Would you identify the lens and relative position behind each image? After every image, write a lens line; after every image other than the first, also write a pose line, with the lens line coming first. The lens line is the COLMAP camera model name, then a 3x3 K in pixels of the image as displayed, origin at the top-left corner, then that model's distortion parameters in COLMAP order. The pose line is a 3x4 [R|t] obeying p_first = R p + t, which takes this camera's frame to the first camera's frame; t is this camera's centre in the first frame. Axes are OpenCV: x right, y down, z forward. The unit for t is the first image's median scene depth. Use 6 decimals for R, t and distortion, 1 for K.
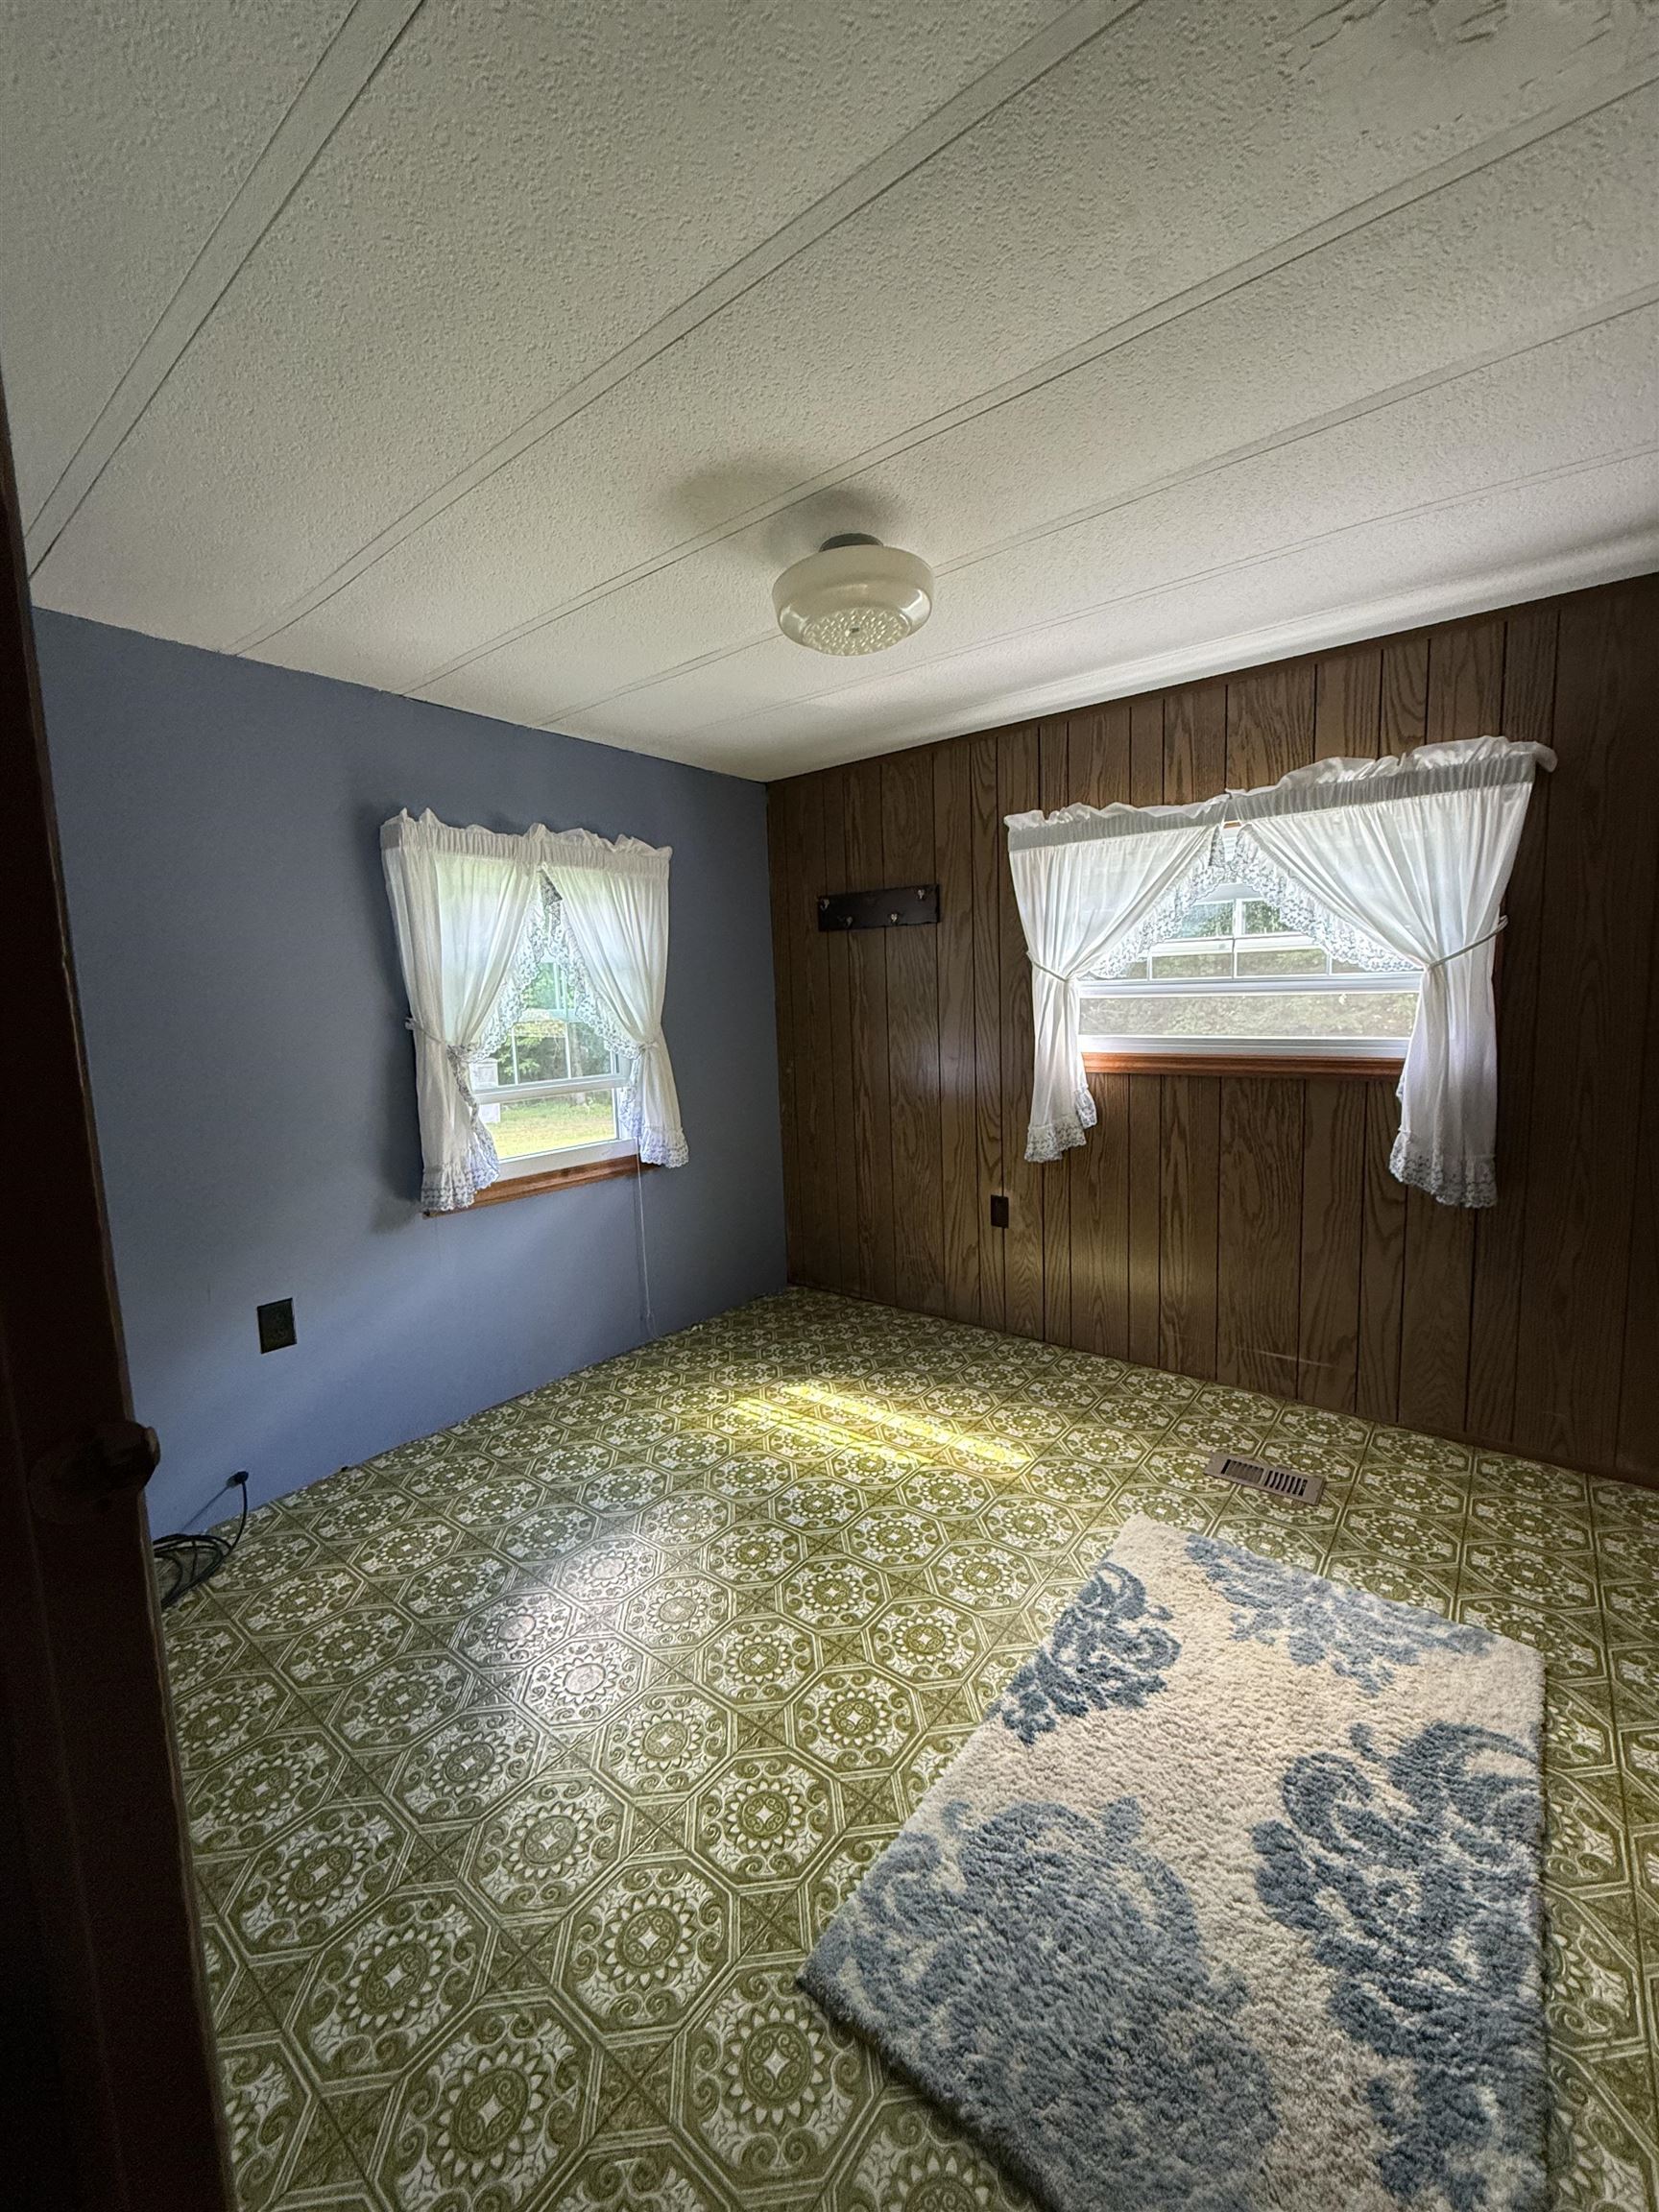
lens RADIAL K [[879.7, 0, 832.4], [0, 879.7, 1100.3], [0, 0, 1]] dist [0.001588, -0.000126]
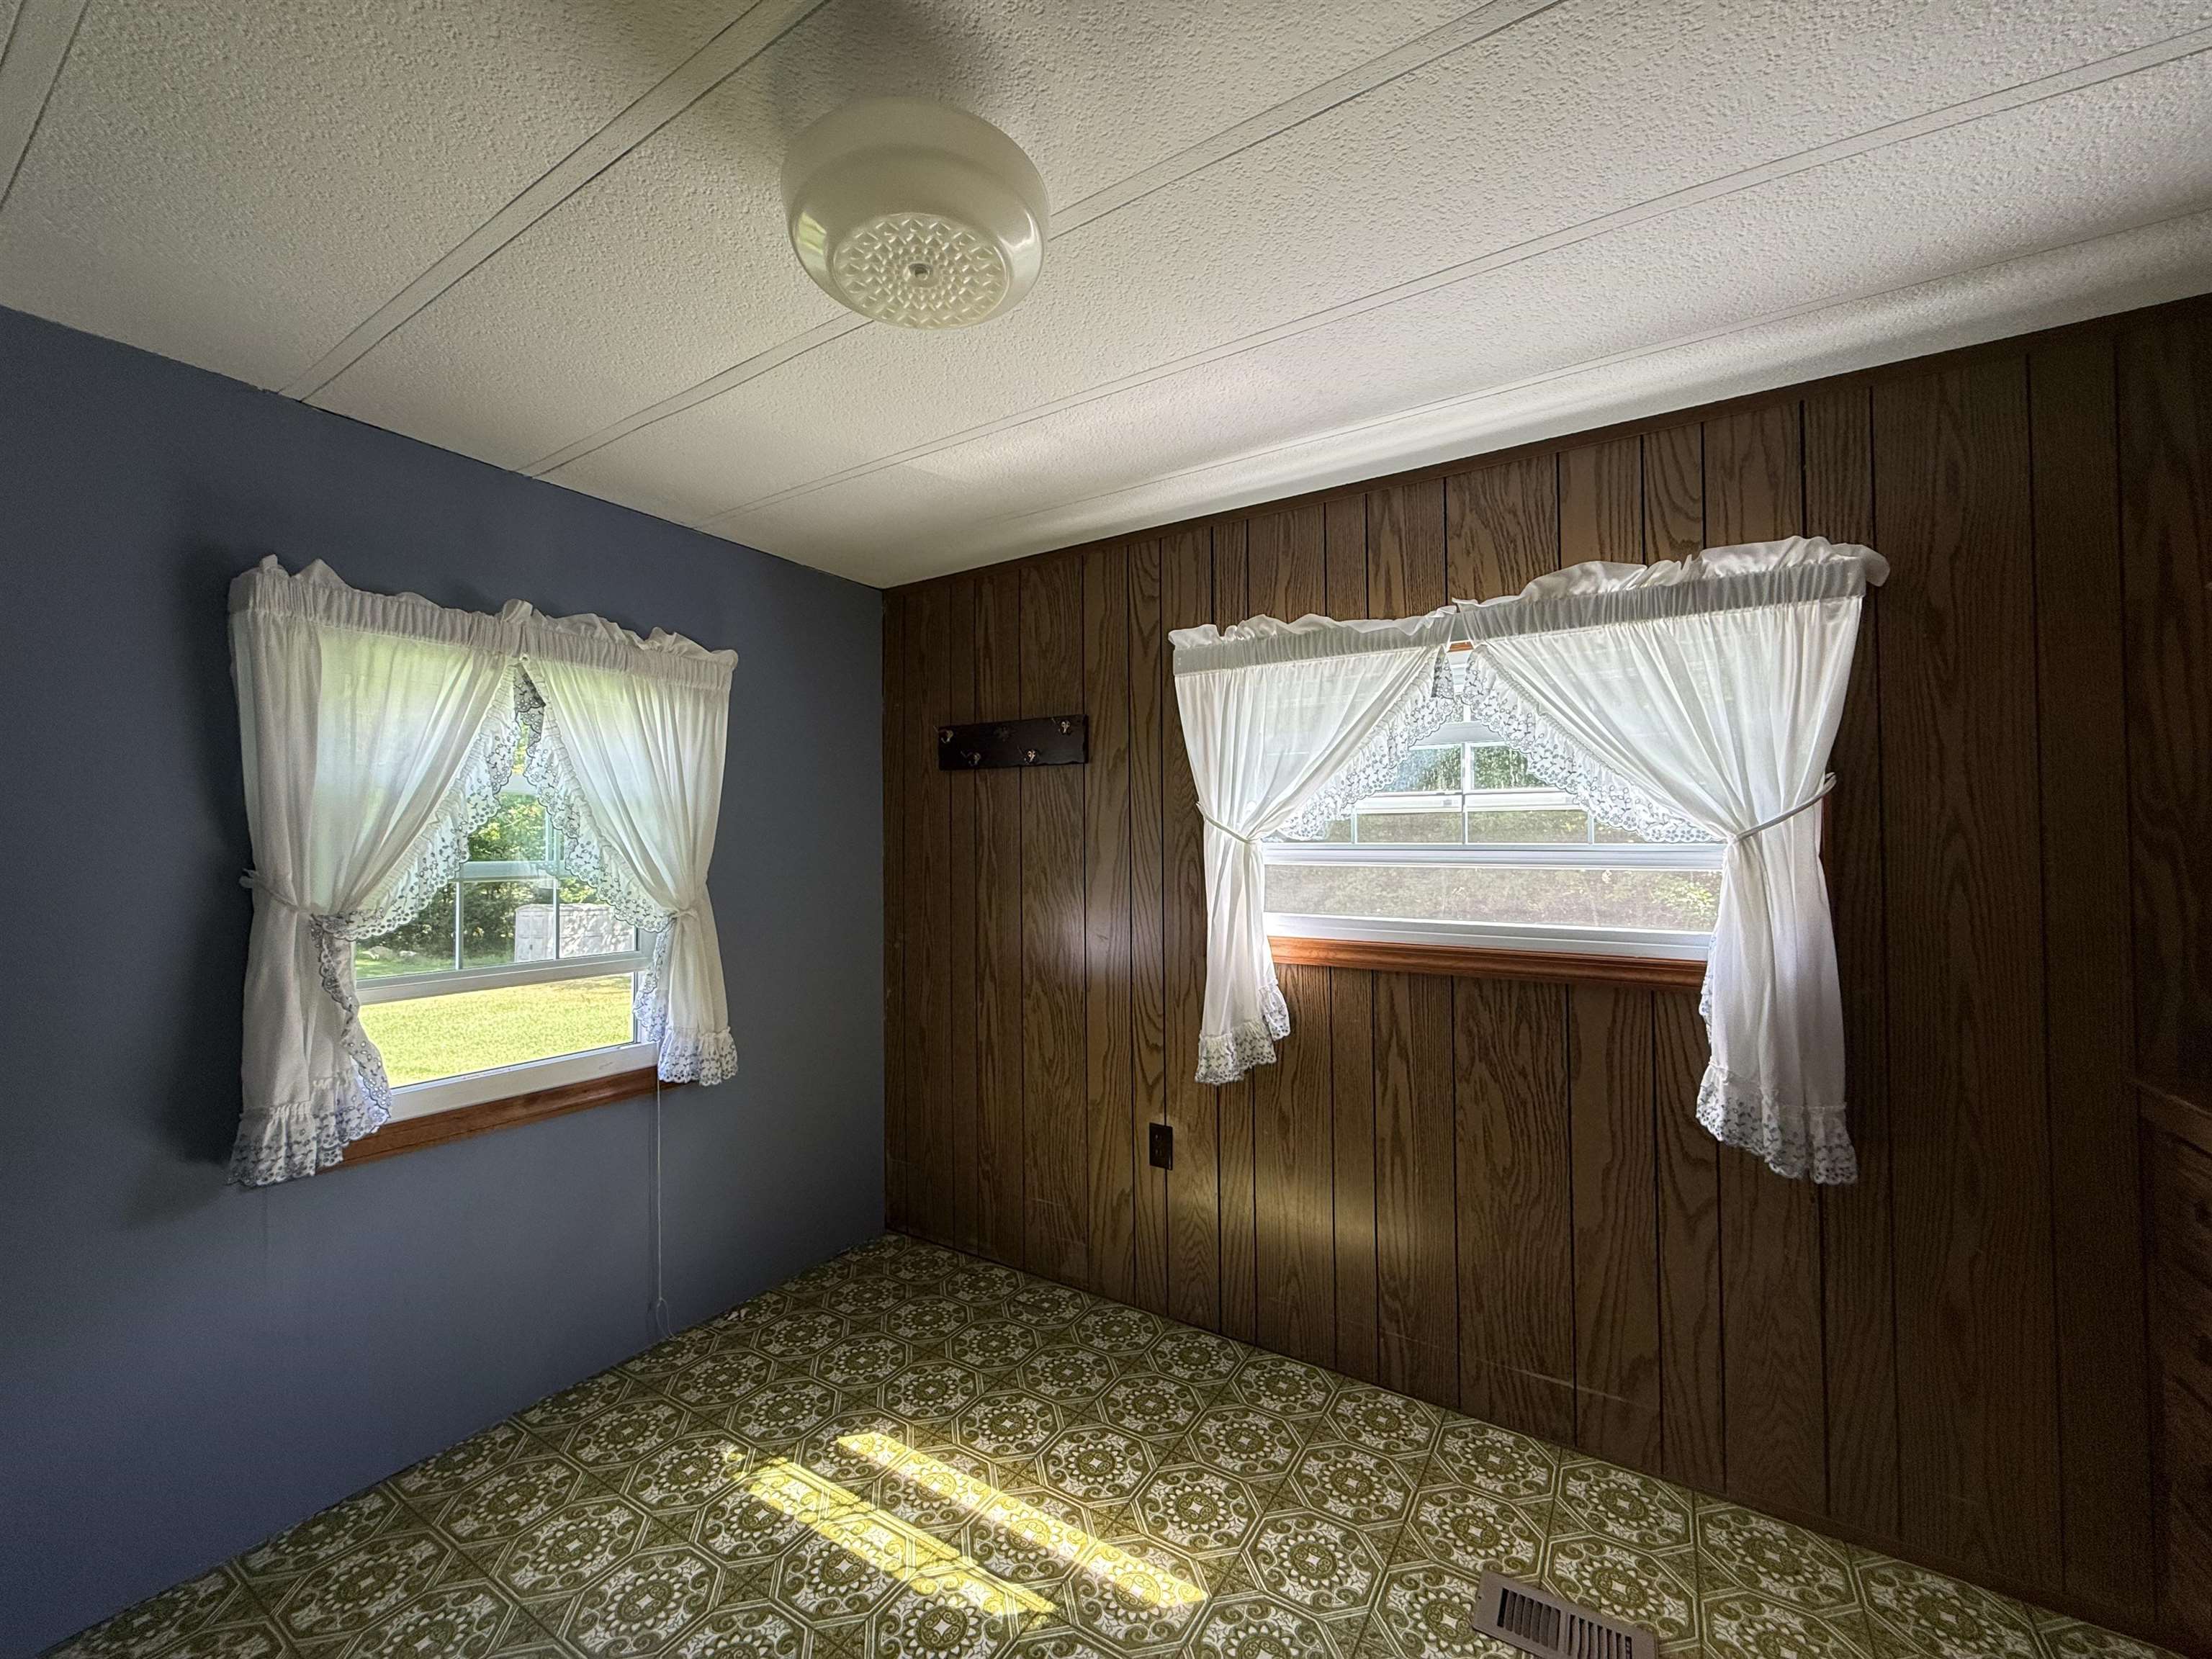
lens RADIAL K [[879.7, 0, 1098.7], [0, 879.7, 828.8], [0, 0, 1]] dist [0.001588, -0.000126]
pose [[0.994386, 0.030552, 0.101310, 0.066918], [-0.016071, 0.989910, -0.140786, -0.041827], [-0.104589, 0.138367, 0.984843, 0.292570]]
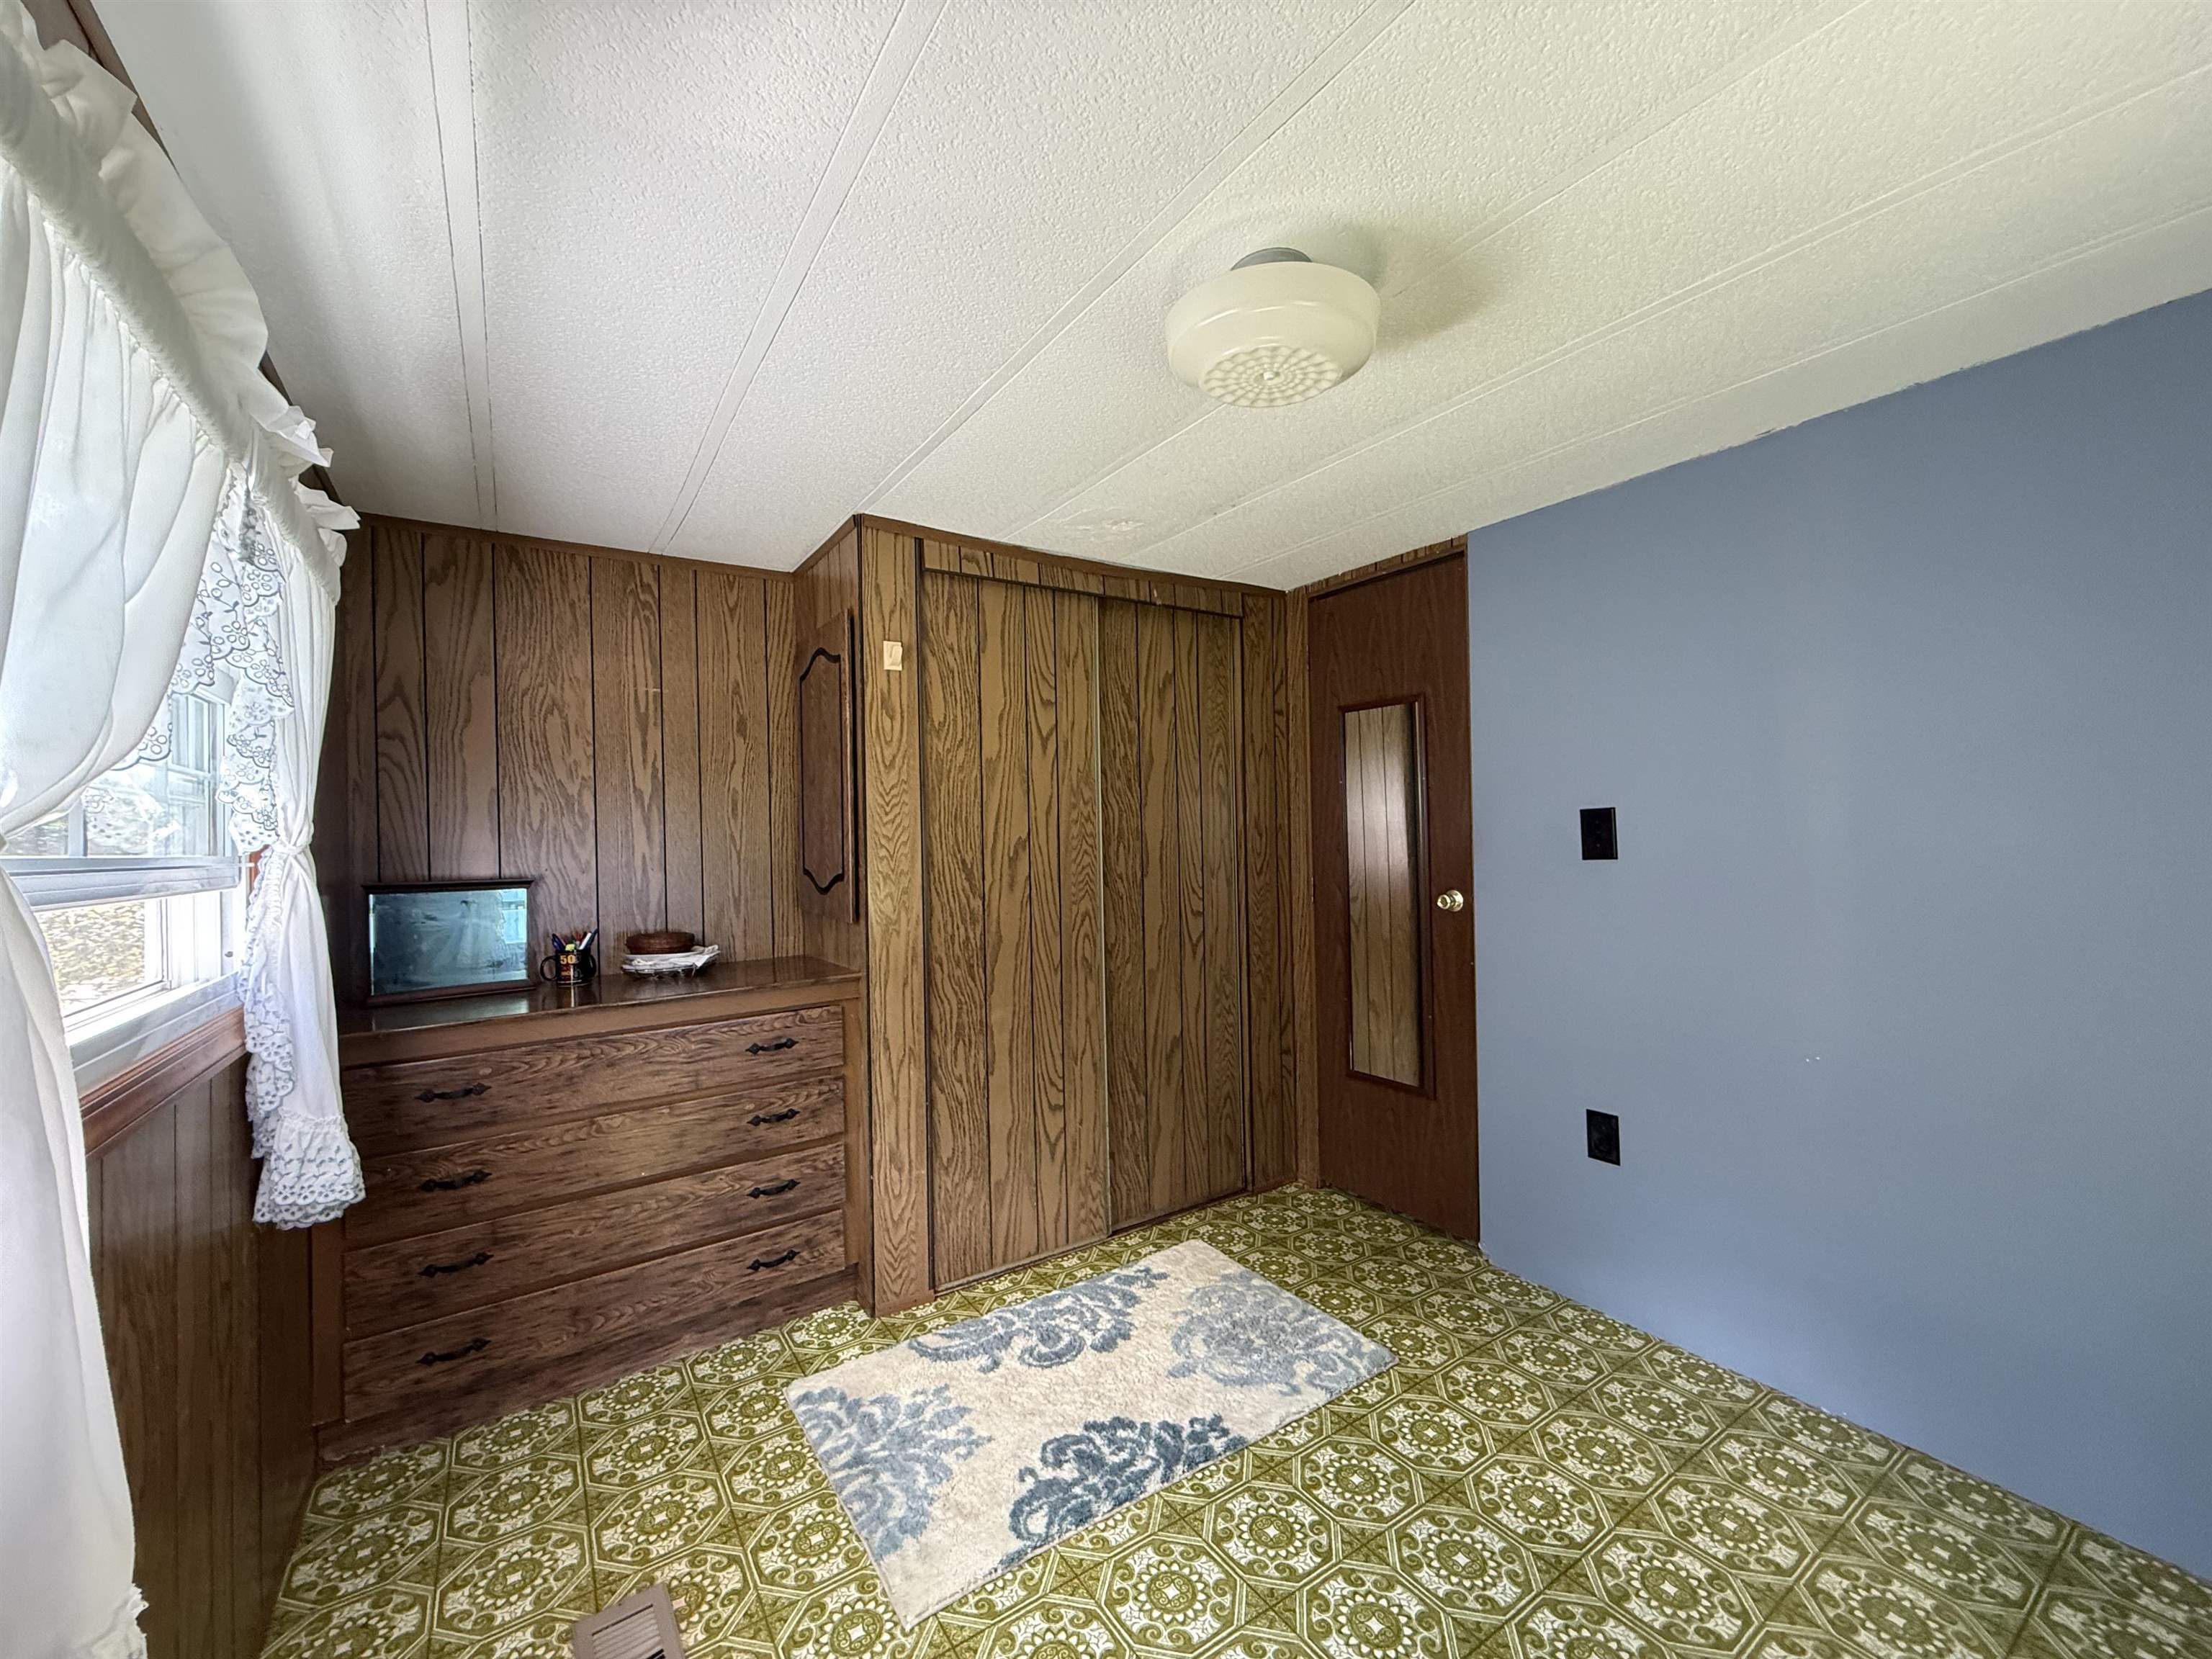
lens RADIAL K [[879.7, 0, 1096.8], [0, 879.7, 829.1], [0, 0, 1]] dist [0.001588, -0.000126]
pose [[-0.948408, 0.052212, 0.312723, -0.033277], [0.086421, 0.991570, 0.096540, -0.153967], [-0.305047, 0.118585, -0.944925, 1.237386]]
